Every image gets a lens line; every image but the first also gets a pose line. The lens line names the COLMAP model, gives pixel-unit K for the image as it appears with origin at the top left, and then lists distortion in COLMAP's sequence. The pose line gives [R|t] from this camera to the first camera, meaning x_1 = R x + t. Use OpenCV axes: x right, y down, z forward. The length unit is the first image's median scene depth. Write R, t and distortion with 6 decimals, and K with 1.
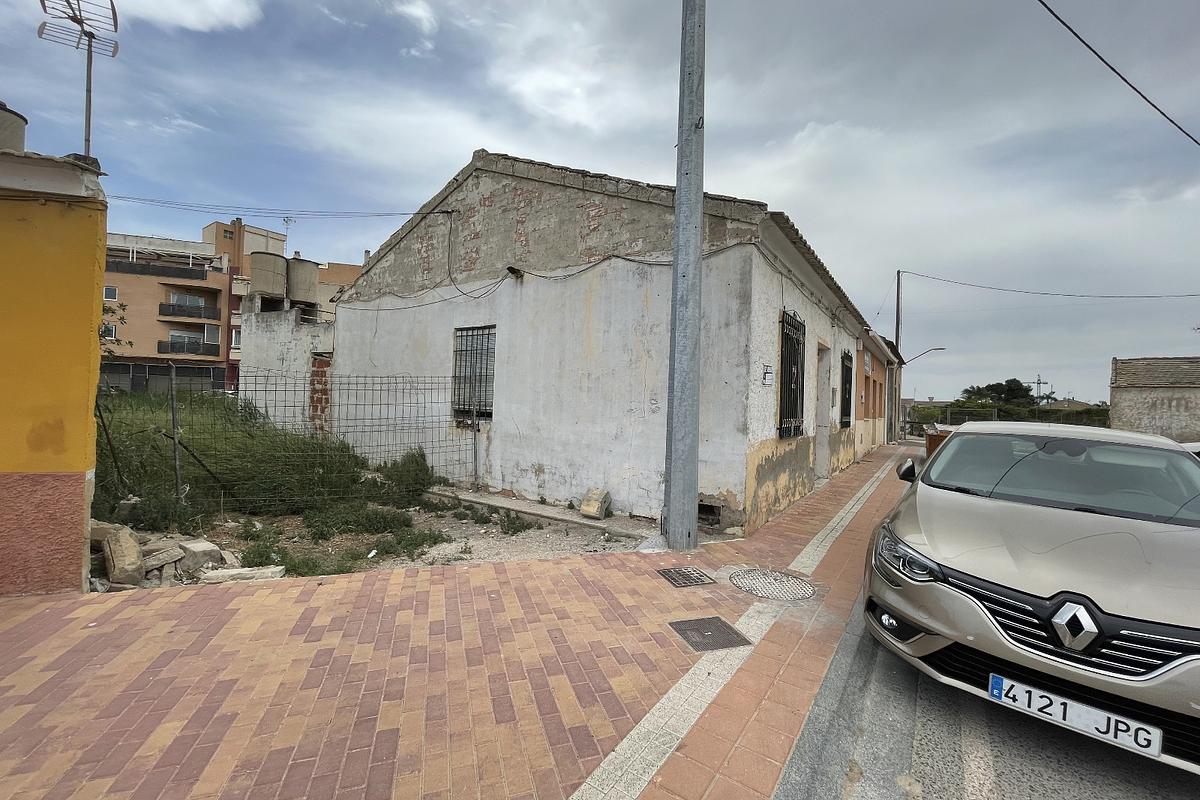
lens RADIAL K [[499.5, 0, 602.6], [0, 499.5, 396.5], [0, 0, 1]] dist [-0.004164, -0.000182]
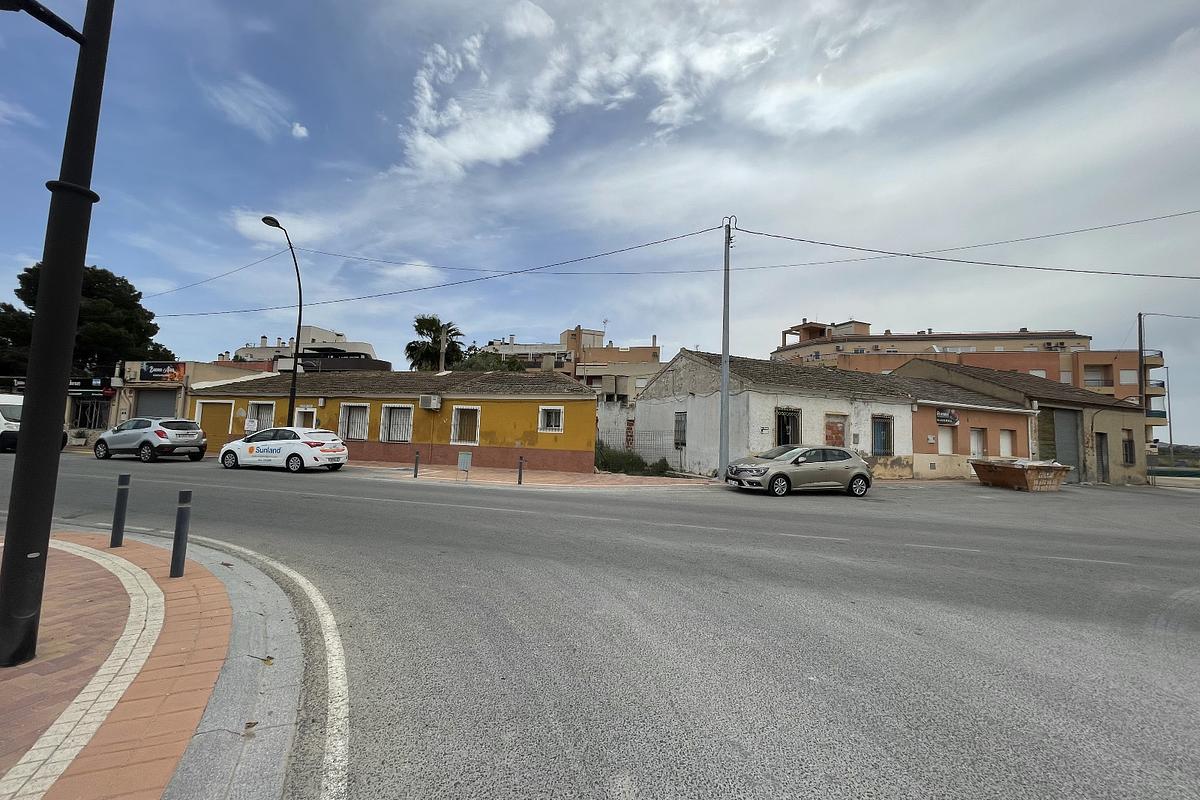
lens RADIAL K [[513.3, 0, 588.4], [0, 513.3, 382.0], [0, 0, 1]] dist [-0.029049, 0.008694]
pose [[0.837989, -0.055780, -0.542829, 0.648816], [-0.008557, 0.993296, -0.115278, 0.018658], [0.545620, 0.101246, 0.831894, -1.241090]]
